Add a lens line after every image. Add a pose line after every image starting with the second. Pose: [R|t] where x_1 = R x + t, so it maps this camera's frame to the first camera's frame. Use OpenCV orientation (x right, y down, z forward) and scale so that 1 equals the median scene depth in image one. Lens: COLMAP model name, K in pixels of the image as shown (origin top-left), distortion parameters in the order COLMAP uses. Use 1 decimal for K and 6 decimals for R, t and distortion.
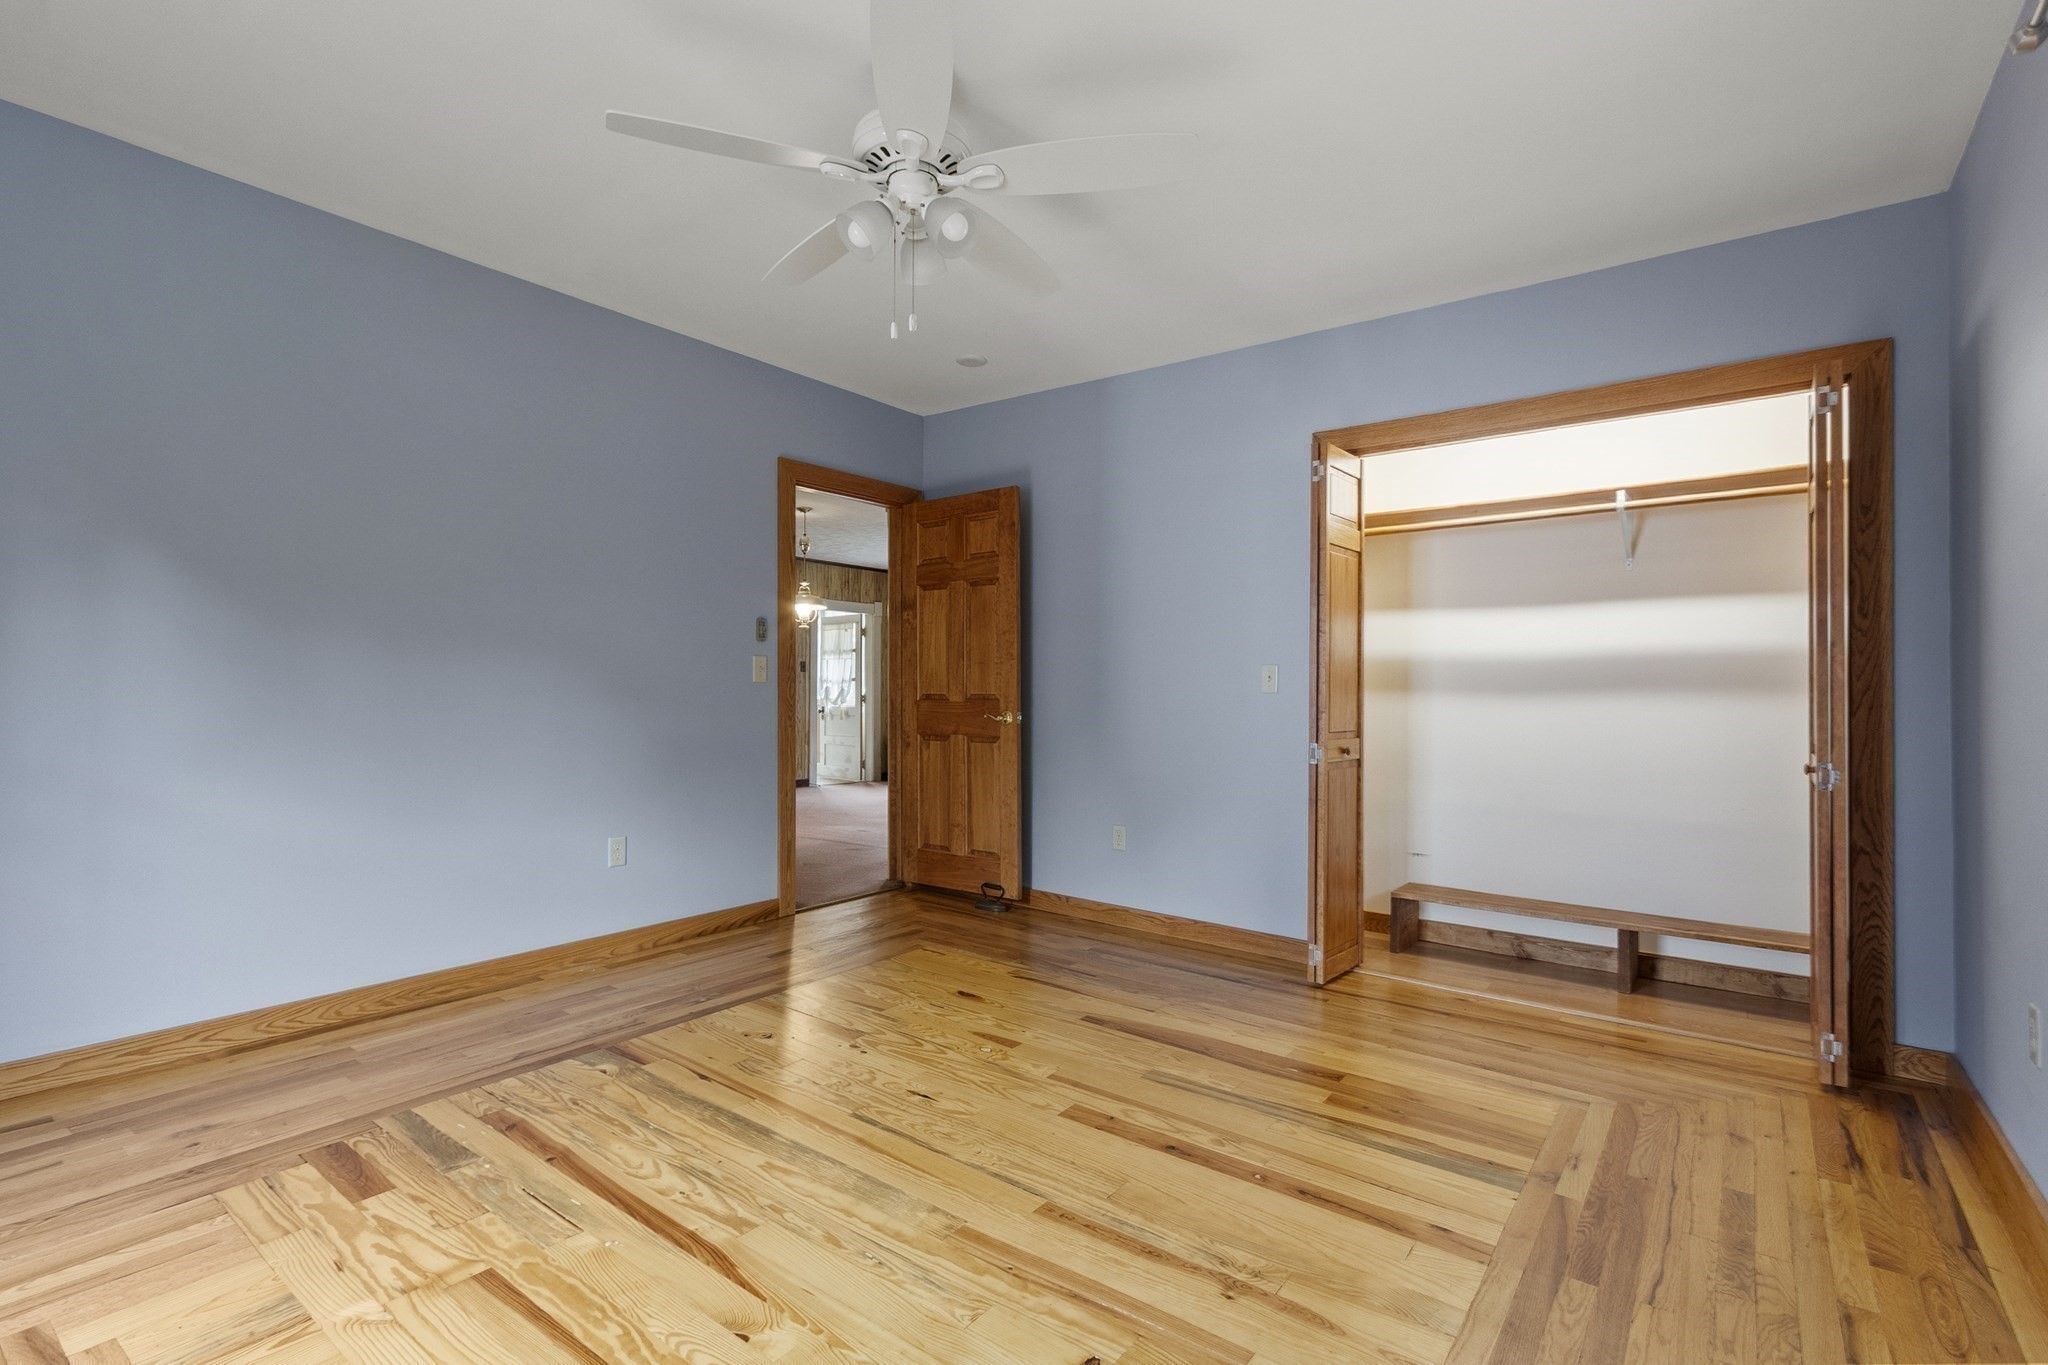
lens RADIAL K [[904.2, 0, 1019.9], [0, 904.2, 690.7], [0, 0, 1]] dist [-0.004619, -0.000166]
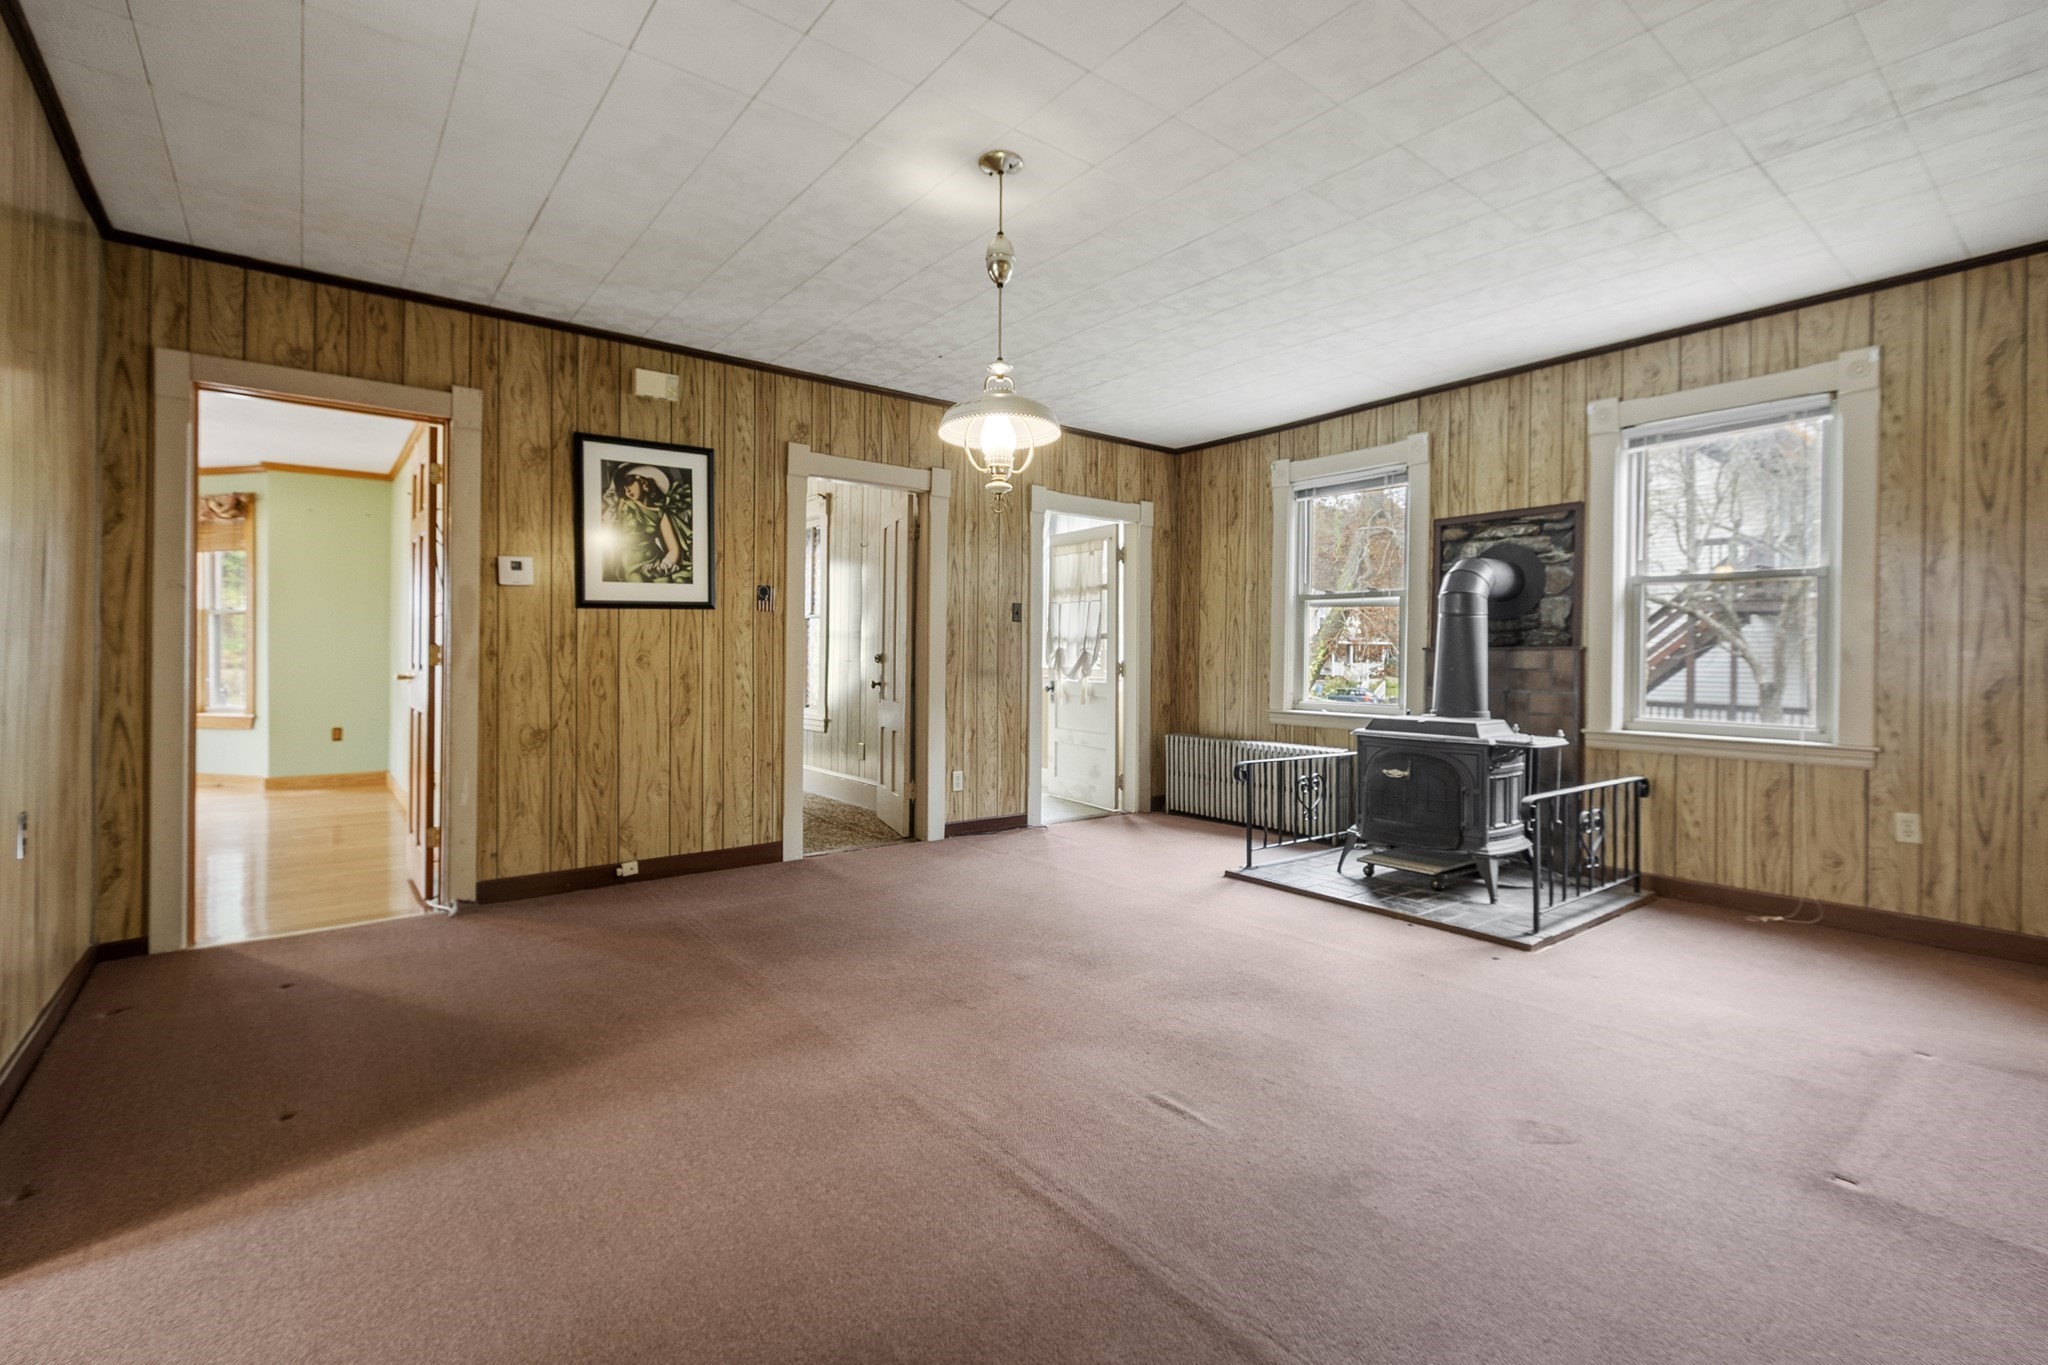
lens RADIAL K [[904.2, 0, 1024.4], [0, 904.2, 660.8], [0, 0, 1]] dist [-0.004619, -0.000166]
pose [[0.969481, 0.004908, -0.245117, -0.090672], [-0.002403, 0.999942, 0.010517, -0.002526], [0.245154, -0.009607, 0.969436, 0.421625]]
